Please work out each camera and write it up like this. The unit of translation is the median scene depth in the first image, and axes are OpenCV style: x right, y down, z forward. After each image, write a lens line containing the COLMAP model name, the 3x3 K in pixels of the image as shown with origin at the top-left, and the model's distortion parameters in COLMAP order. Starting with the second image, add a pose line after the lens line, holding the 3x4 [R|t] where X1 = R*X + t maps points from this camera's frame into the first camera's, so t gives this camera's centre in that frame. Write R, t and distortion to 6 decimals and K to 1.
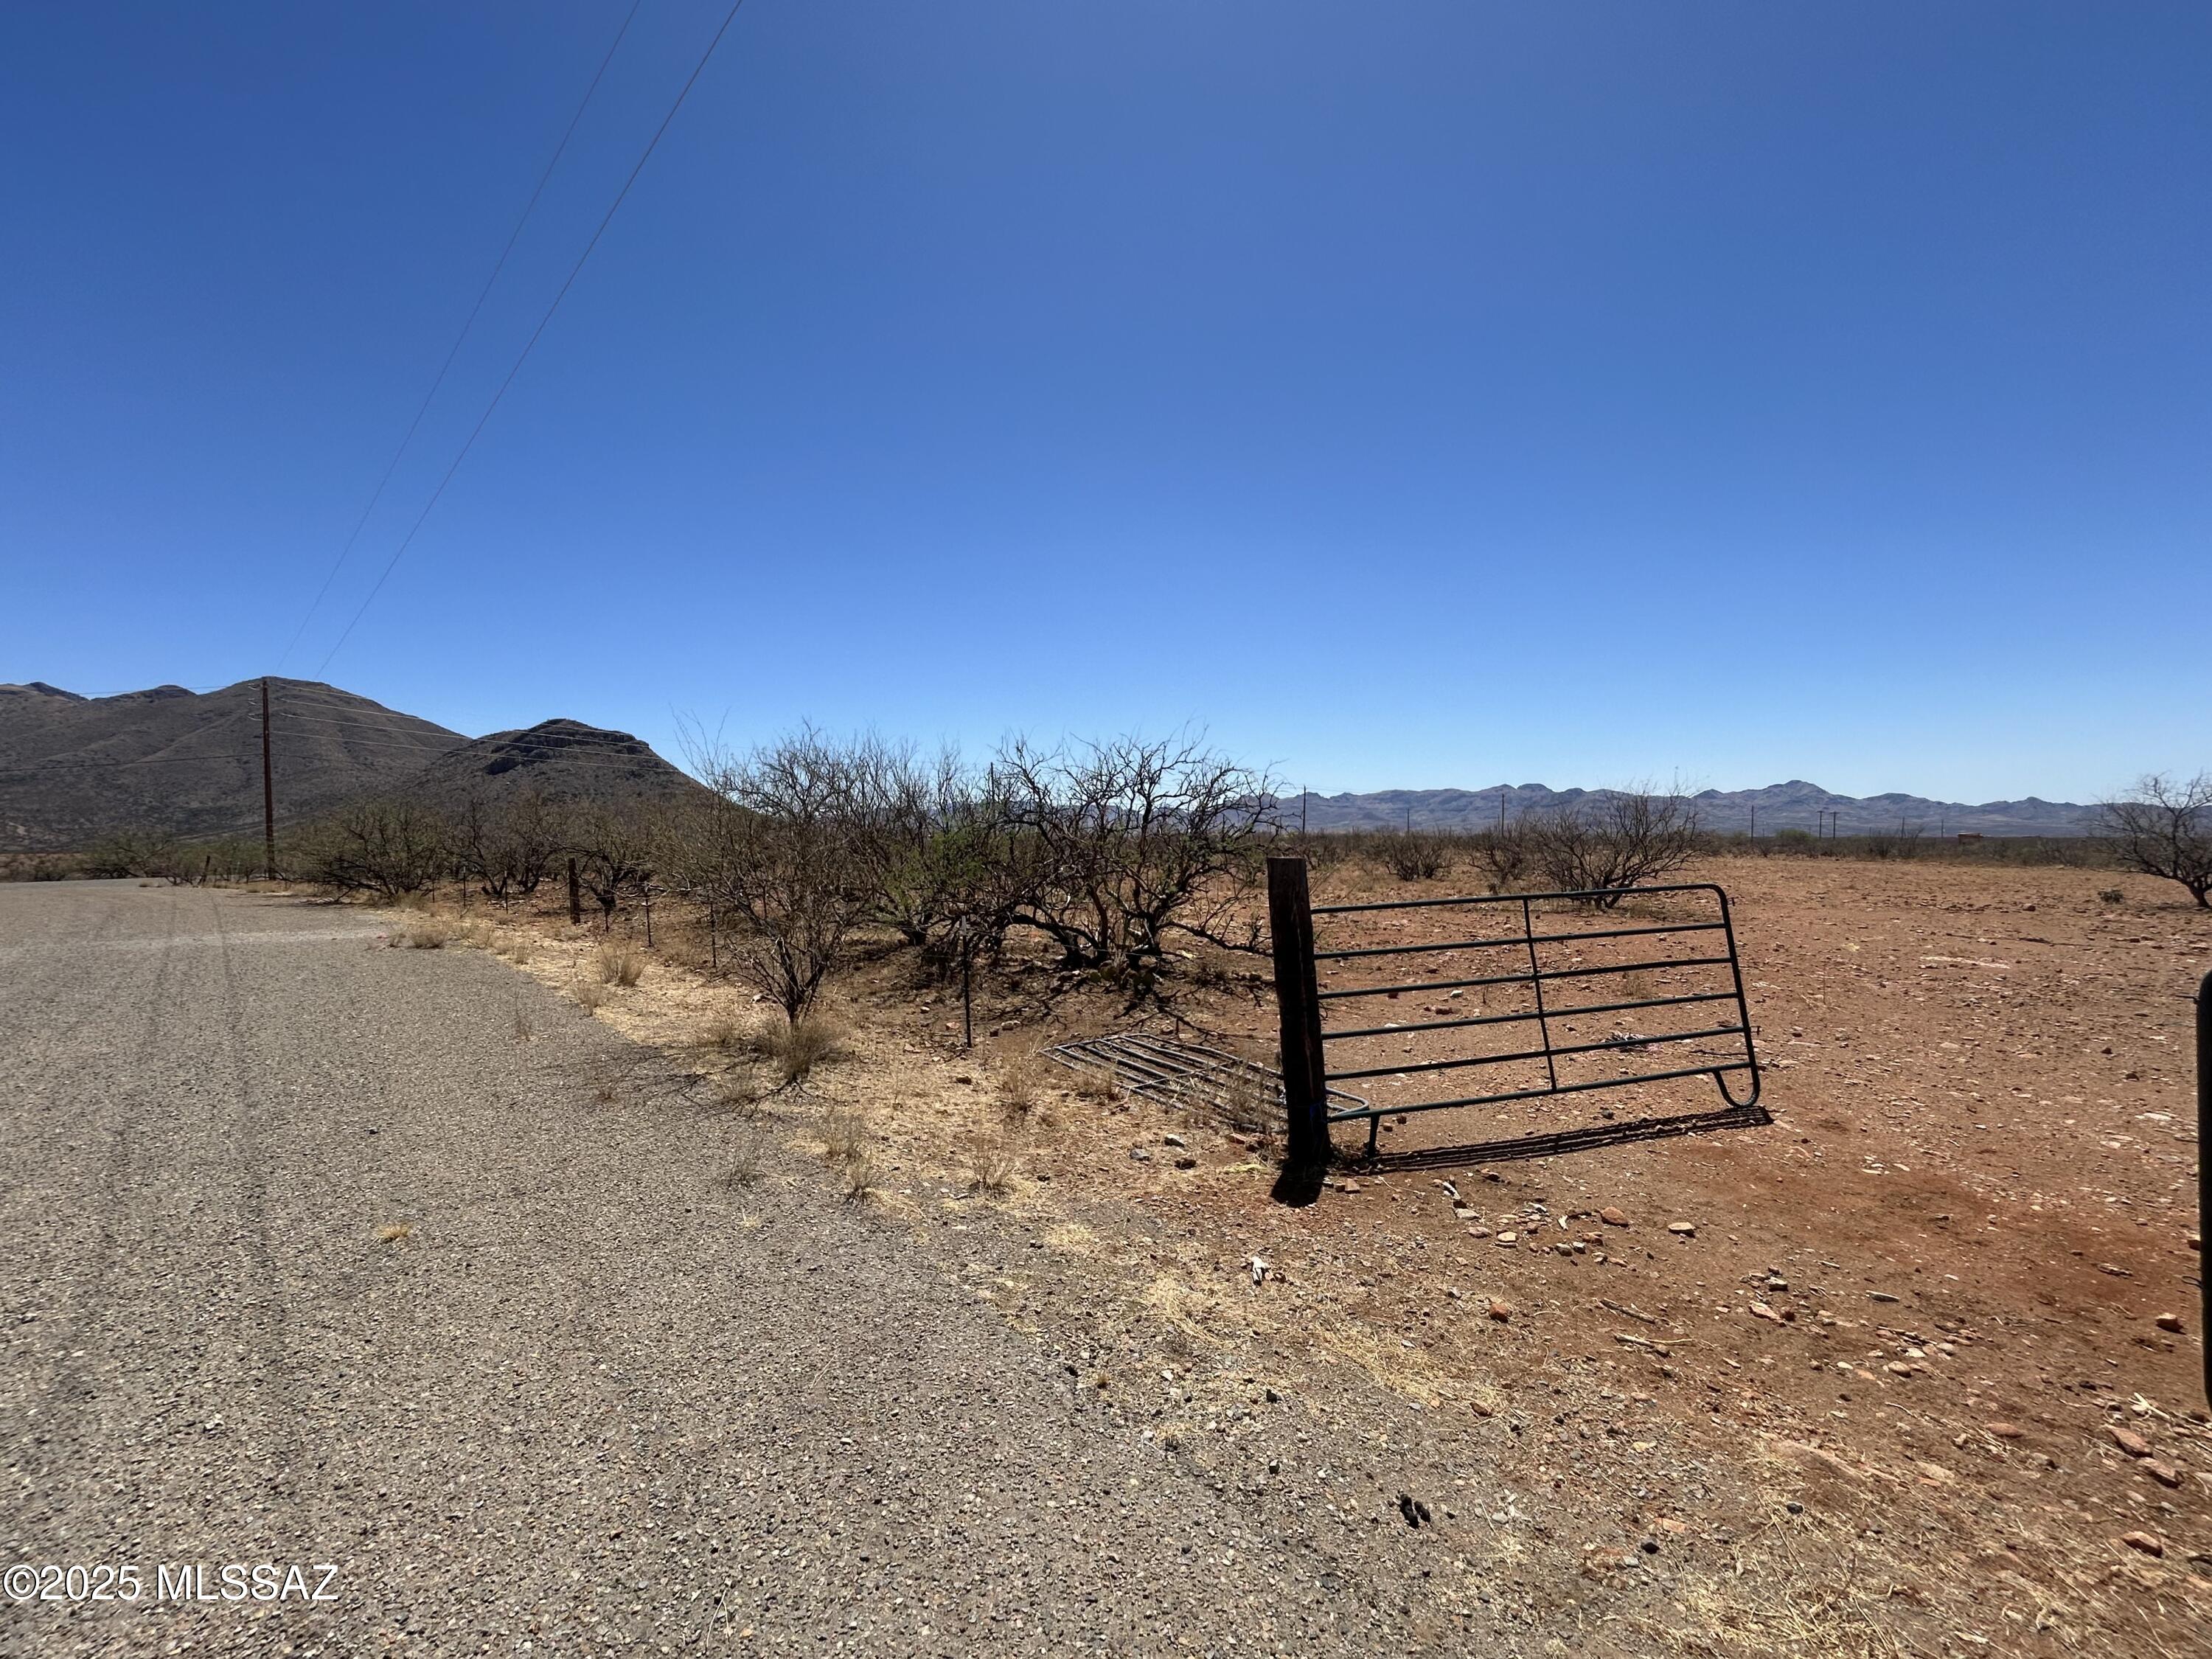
lens RADIAL K [[895.7, 0, 1106.0], [0, 895.7, 829.5], [0, 0, 1]] dist [-0.006527, 0.004344]
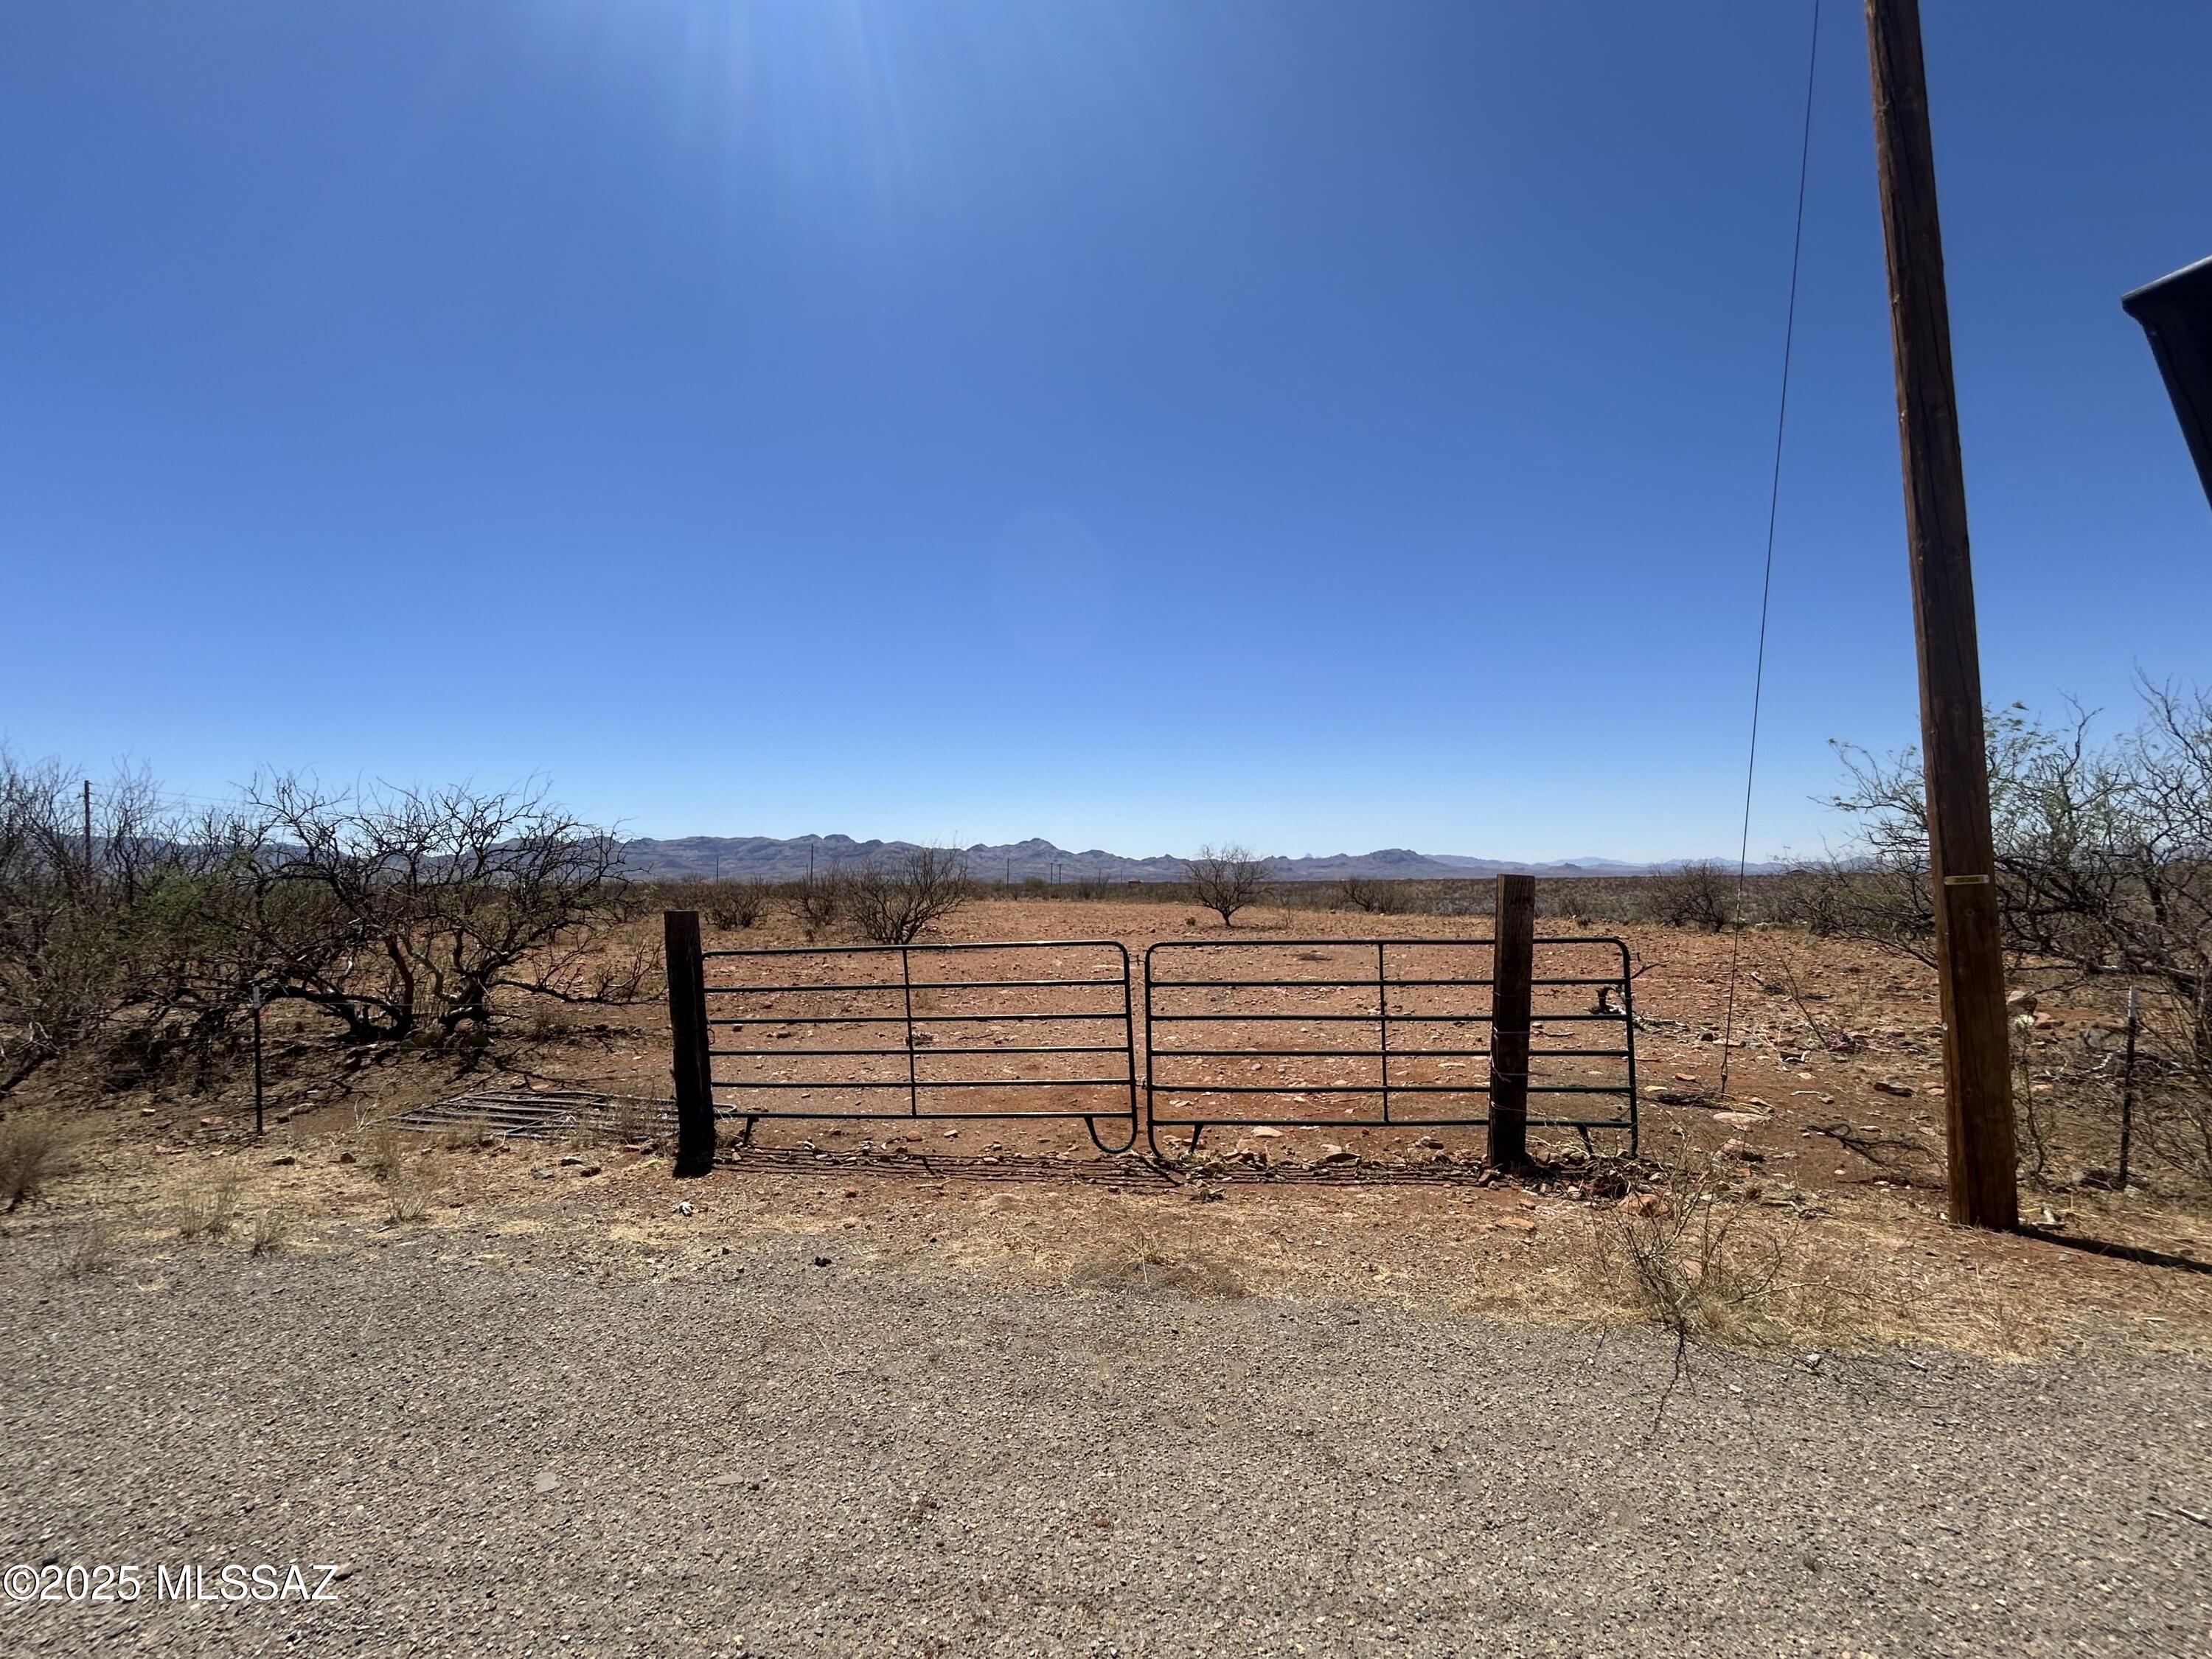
lens RADIAL K [[903.3, 0, 1109.4], [0, 903.3, 822.0], [0, 0, 1]] dist [0.001179, 0.000608]
pose [[0.740236, 0.039200, 0.671204, -0.099491], [0.002316, 0.998144, -0.060848, -0.006018], [-0.672343, 0.046596, 0.738771, -0.161615]]
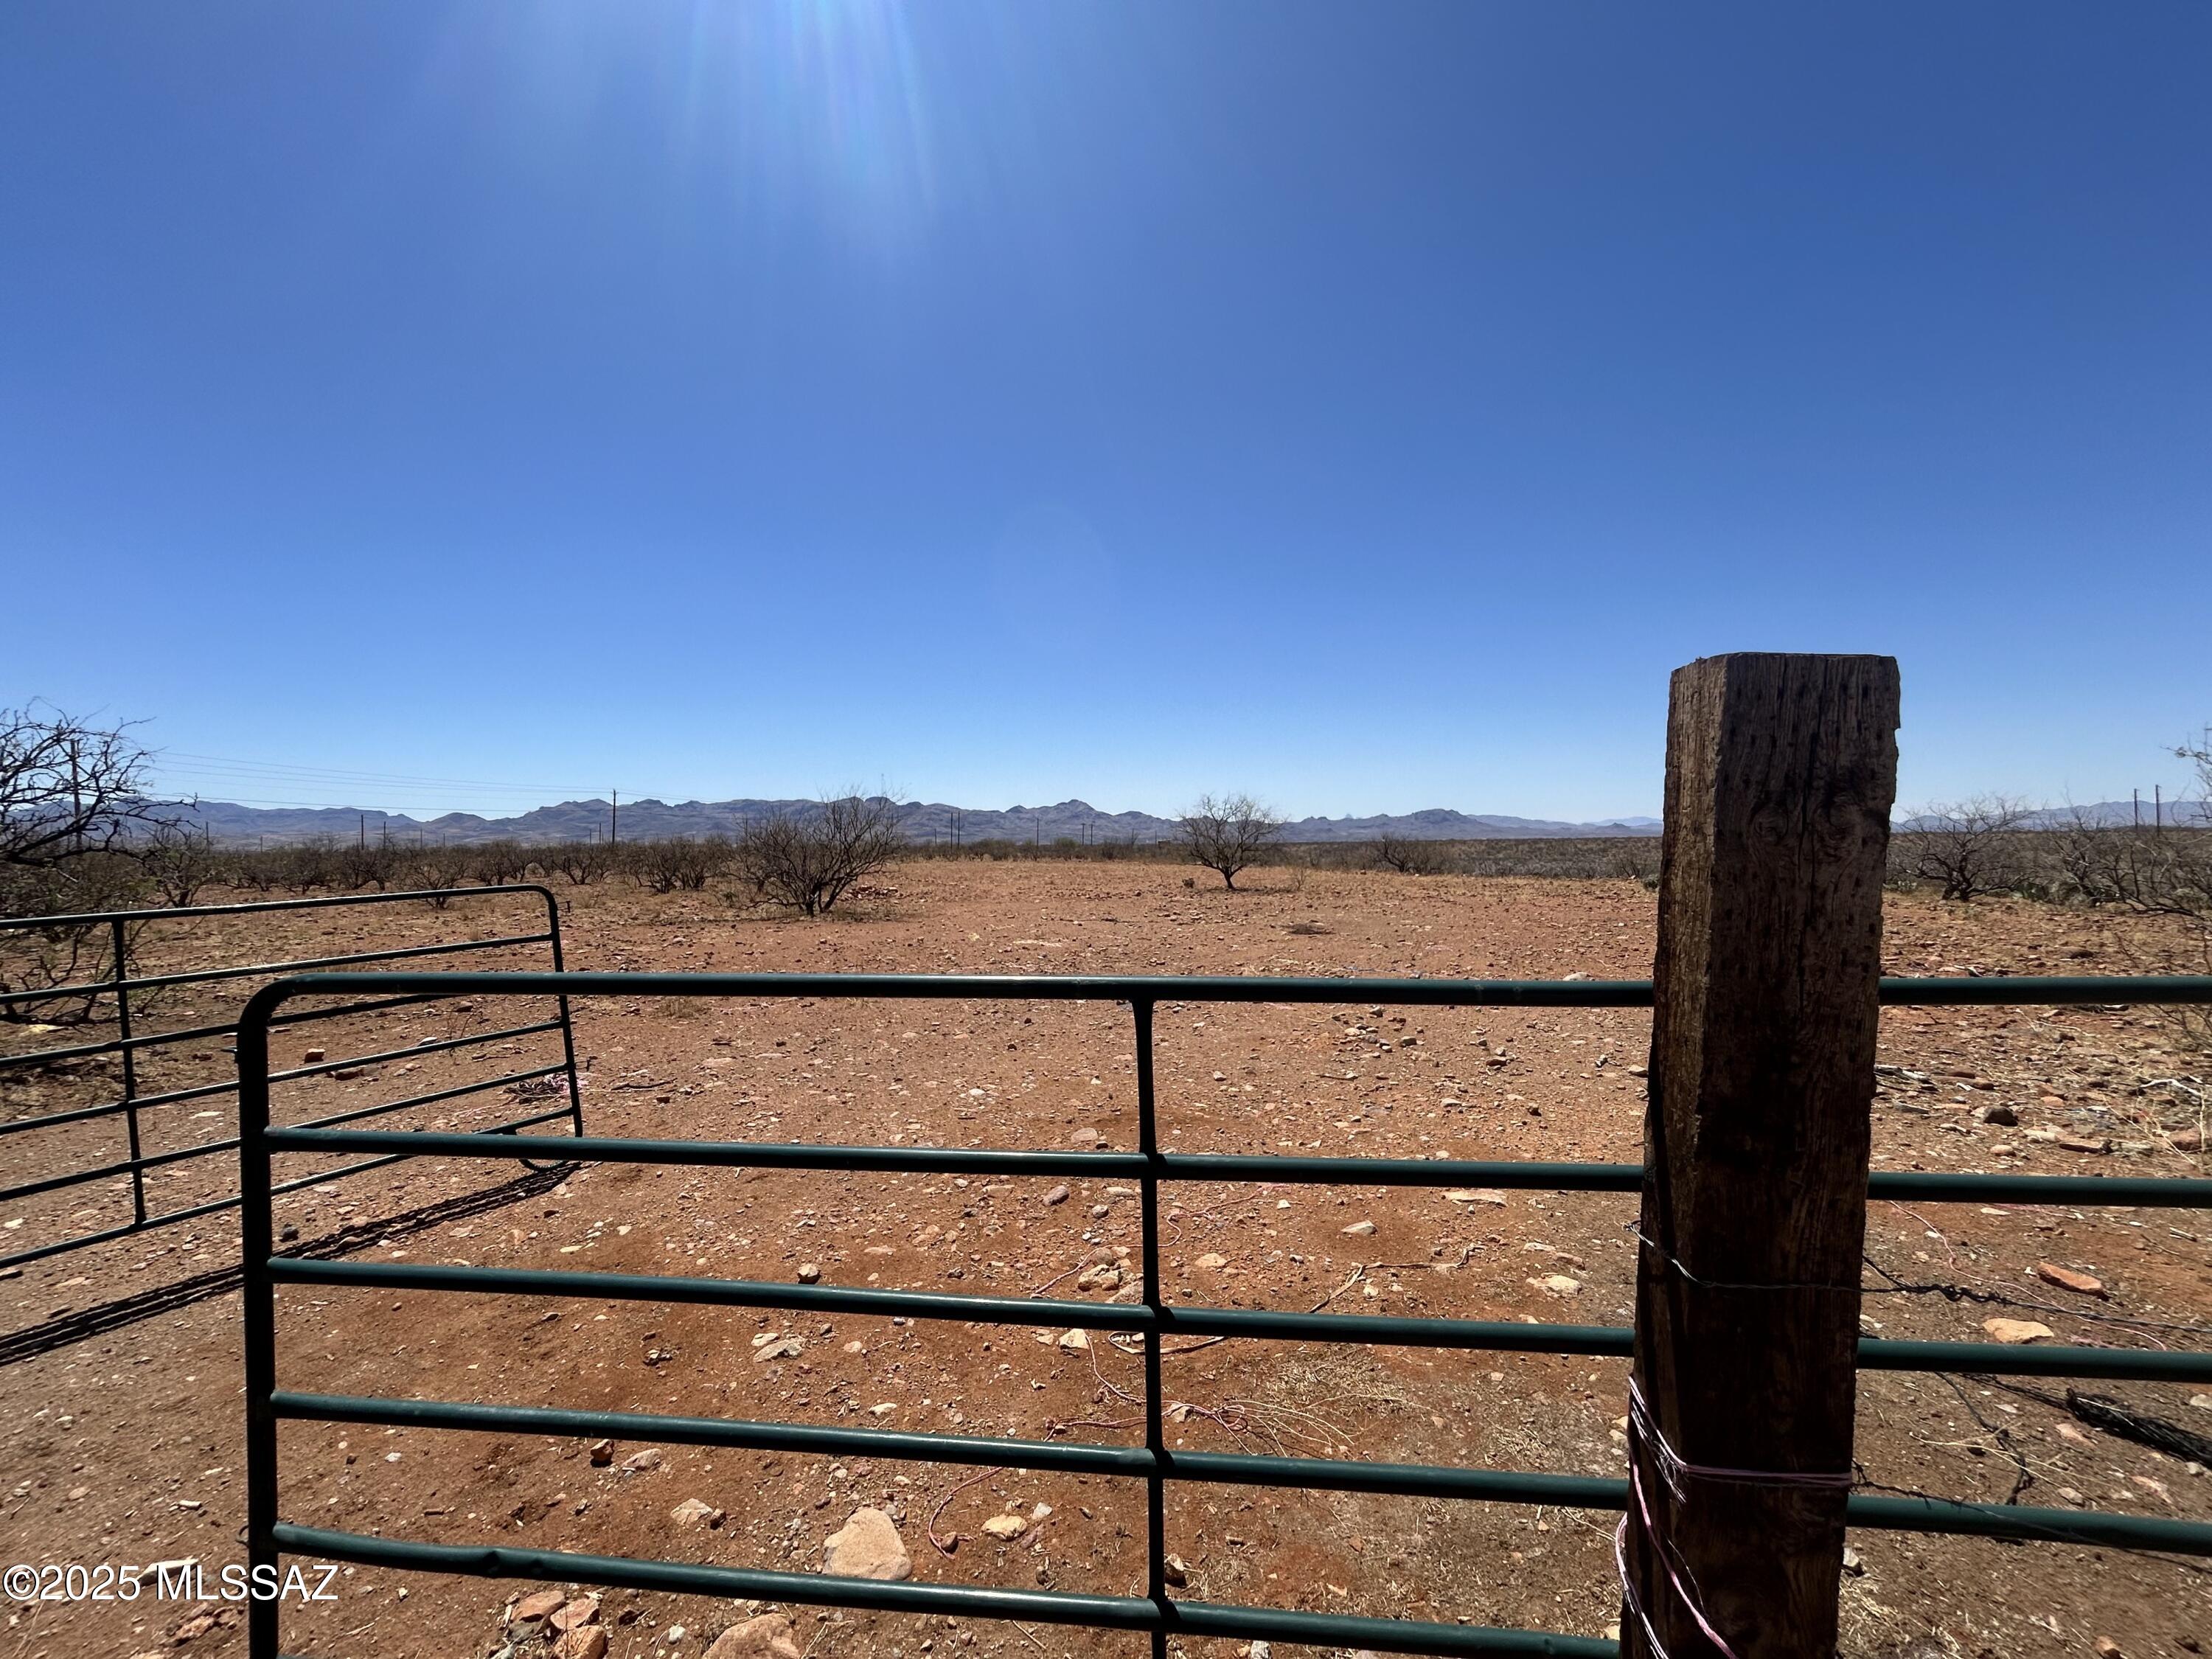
lens RADIAL K [[895.7, 0, 1106.0], [0, 895.7, 829.5], [0, 0, 1]] dist [-0.006527, 0.004344]
pose [[0.772350, 0.002769, 0.635192, 0.315524], [0.004825, 0.999936, -0.010226, 0.012731], [-0.635179, 0.010963, 0.772287, 0.044923]]
